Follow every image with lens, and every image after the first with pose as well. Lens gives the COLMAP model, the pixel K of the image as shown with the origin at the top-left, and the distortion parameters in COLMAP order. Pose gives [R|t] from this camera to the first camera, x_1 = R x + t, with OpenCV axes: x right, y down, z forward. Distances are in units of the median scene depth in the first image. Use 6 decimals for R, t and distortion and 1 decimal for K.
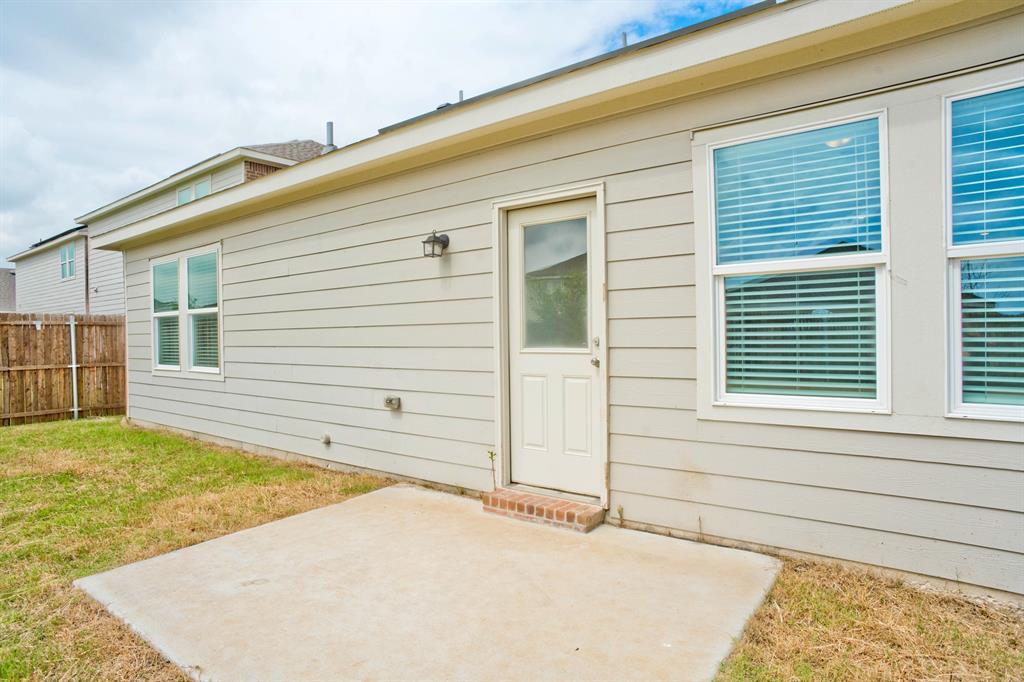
lens RADIAL K [[577.7, 0, 493.8], [0, 577.7, 337.7], [0, 0, 1]] dist [-0.016966, 0.008388]
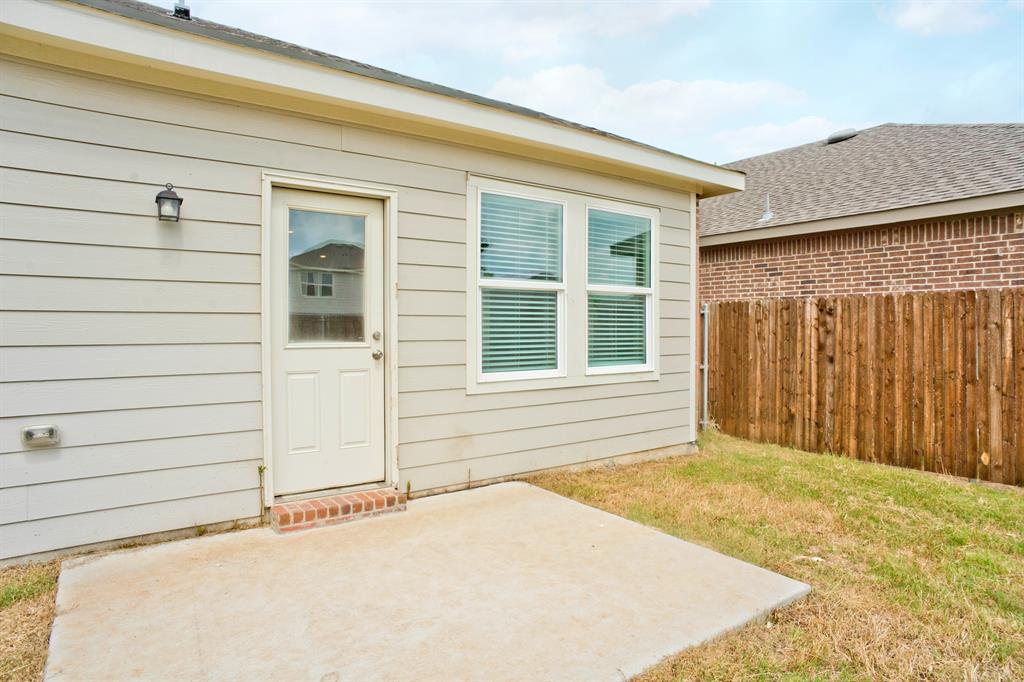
lens RADIAL K [[577.7, 0, 498.3], [0, 577.7, 336.5], [0, 0, 1]] dist [-0.016966, 0.008388]
pose [[0.345209, -0.002239, 0.938523, -0.752170], [-0.001304, 0.999995, 0.002865, 0.004831], [-0.938525, -0.002213, 0.345205, 0.427791]]
